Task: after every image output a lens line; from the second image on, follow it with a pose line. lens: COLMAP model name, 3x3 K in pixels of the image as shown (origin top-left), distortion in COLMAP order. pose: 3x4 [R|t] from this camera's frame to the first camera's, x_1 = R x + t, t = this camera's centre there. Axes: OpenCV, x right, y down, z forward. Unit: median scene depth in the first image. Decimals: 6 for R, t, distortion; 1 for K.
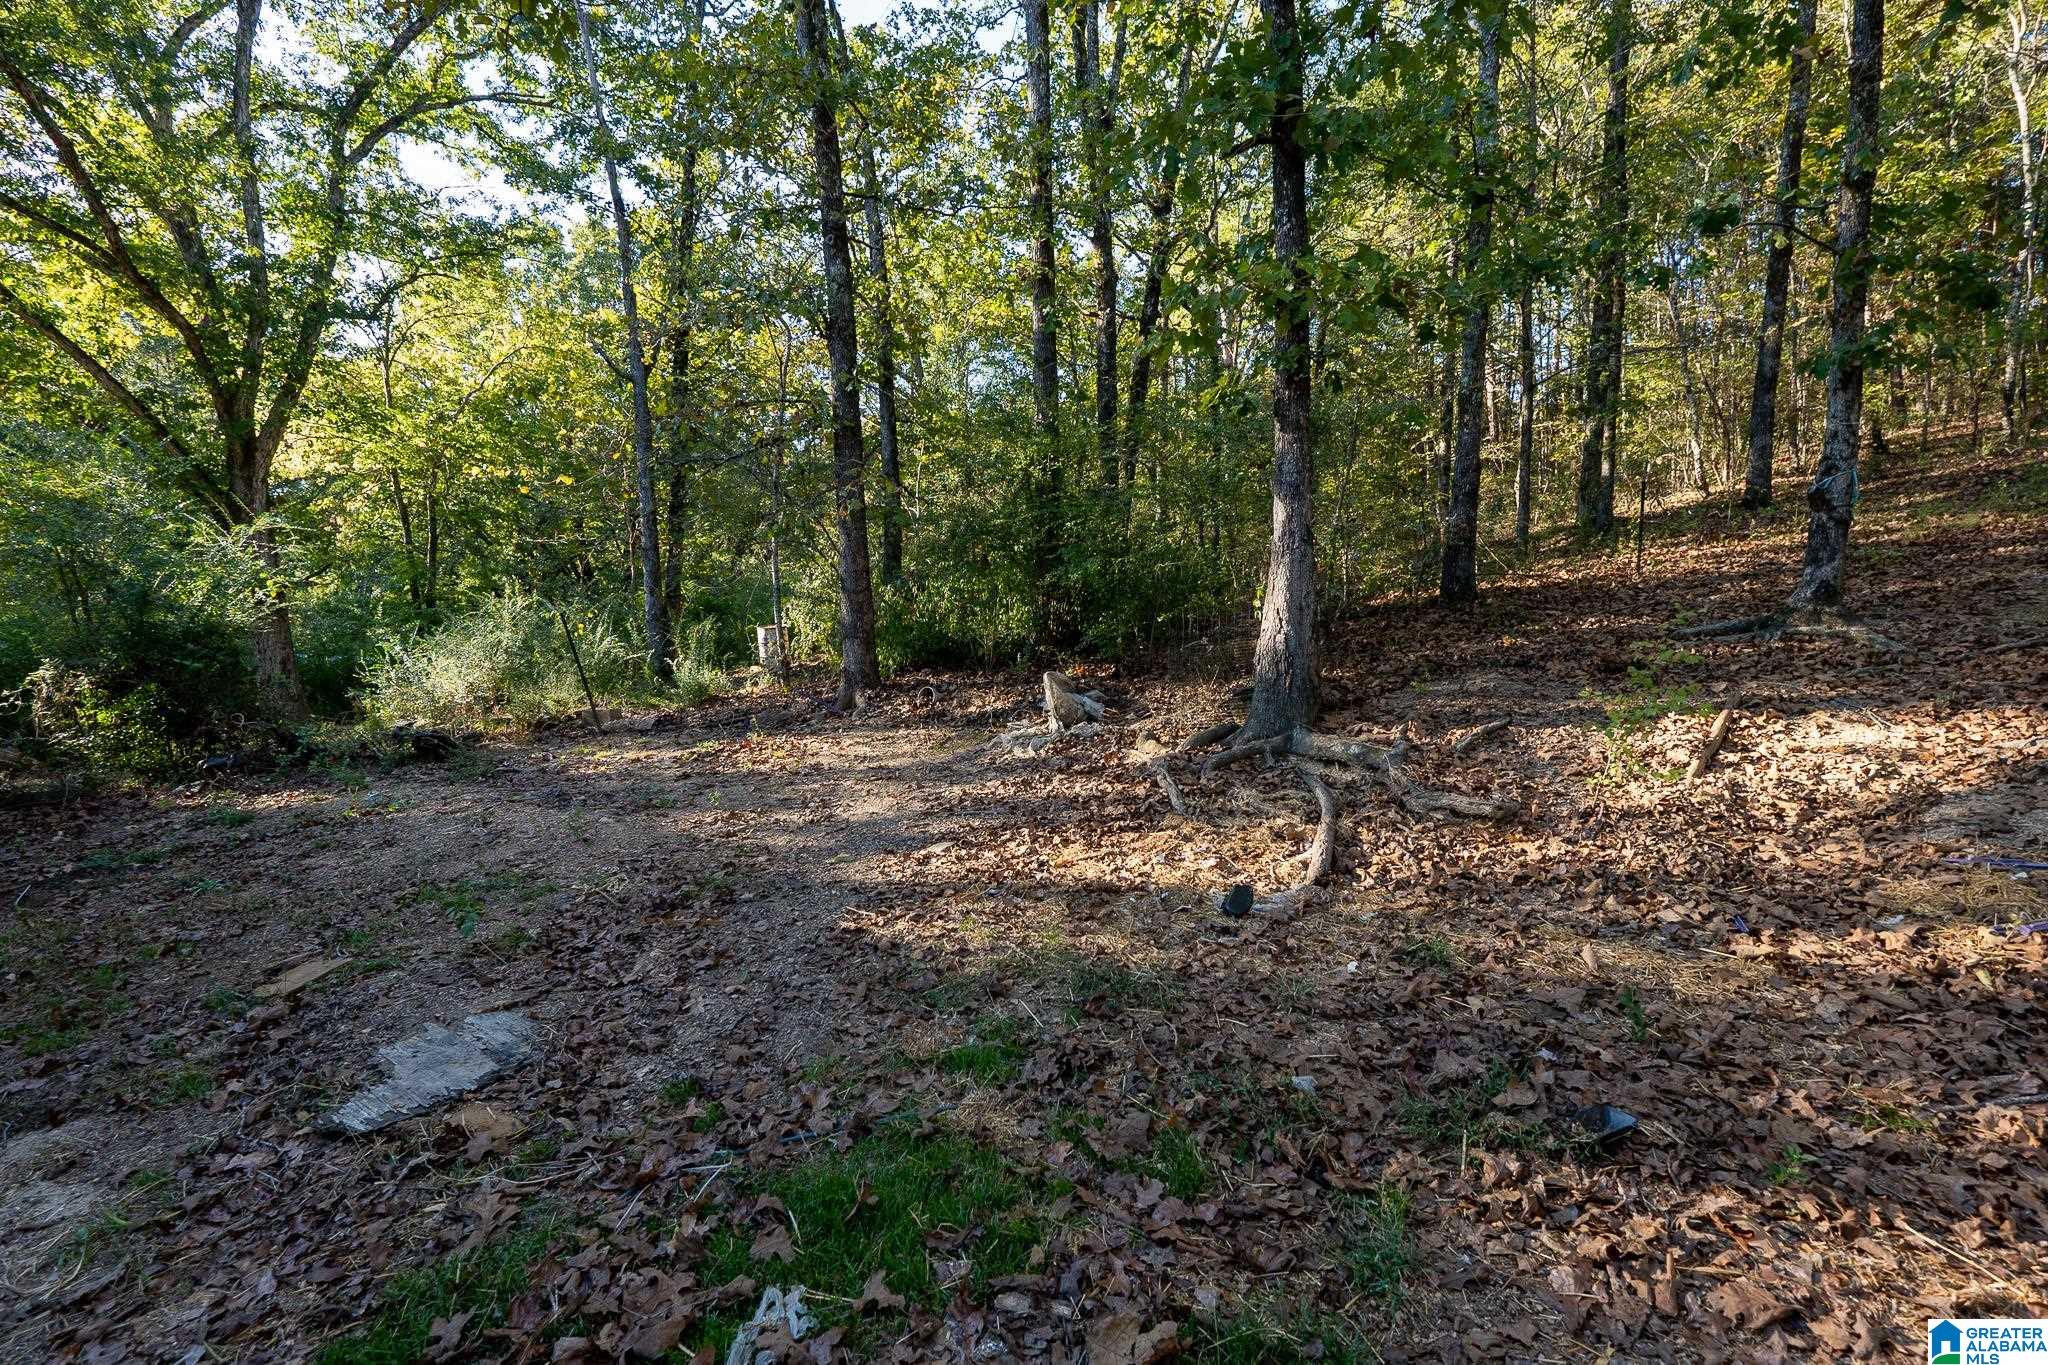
lens RADIAL K [[935.6, 0, 1028.5], [0, 935.6, 673.4], [0, 0, 1]] dist [-0.001230, -0.000678]
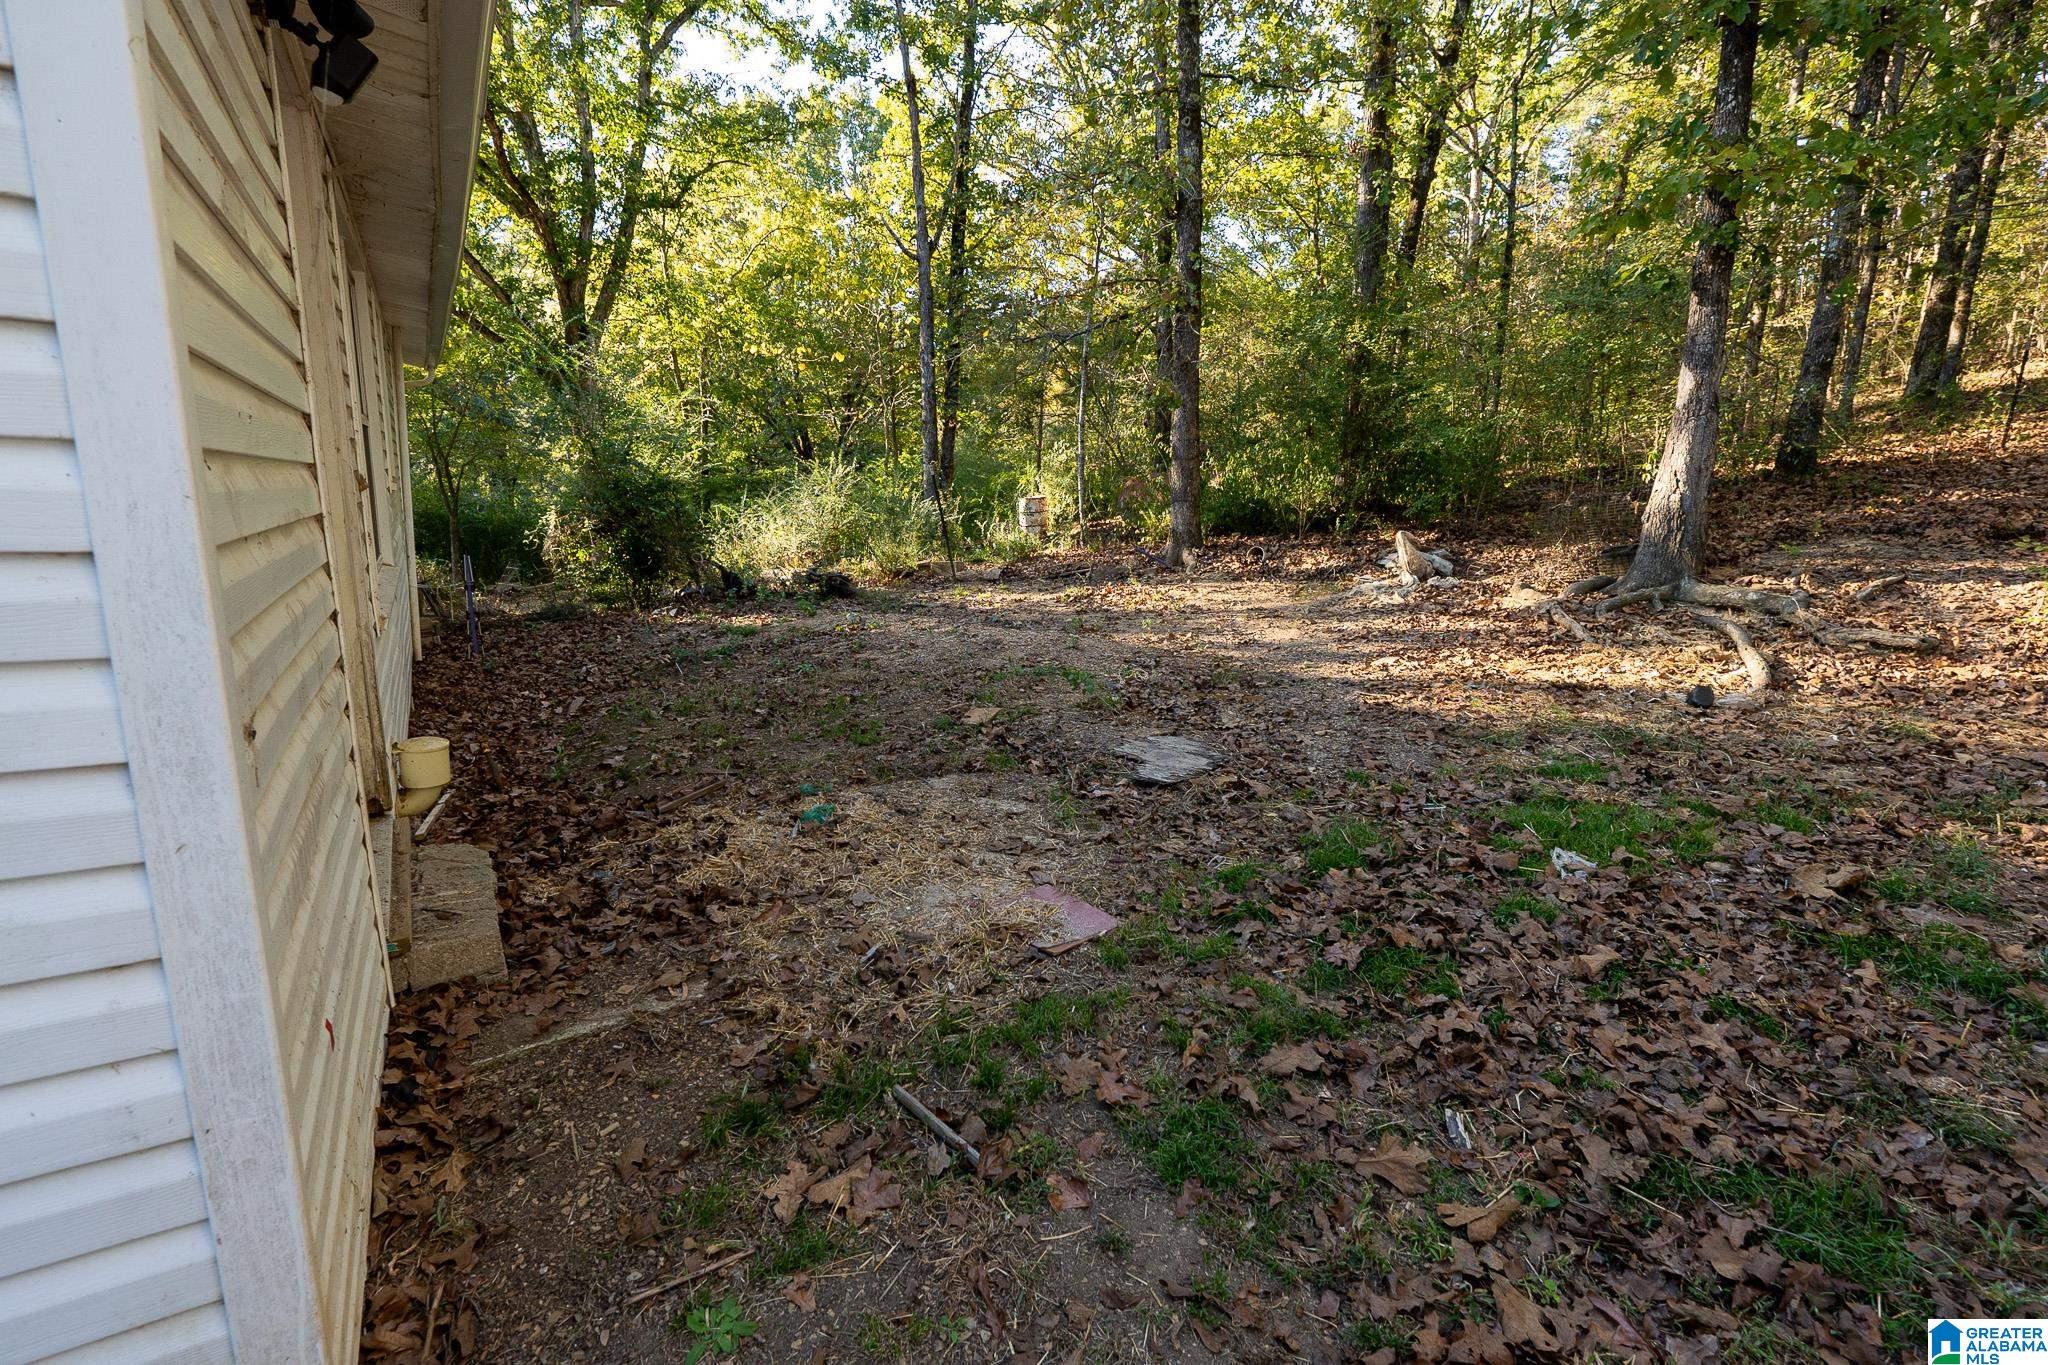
lens RADIAL K [[935.6, 0, 1028.5], [0, 935.6, 673.4], [0, 0, 1]] dist [-0.001230, -0.000678]
pose [[0.985662, 0.046764, -0.162121, -0.254603], [-0.026332, 0.991686, 0.125961, 0.042298], [0.166663, -0.119886, 0.978698, -0.206520]]
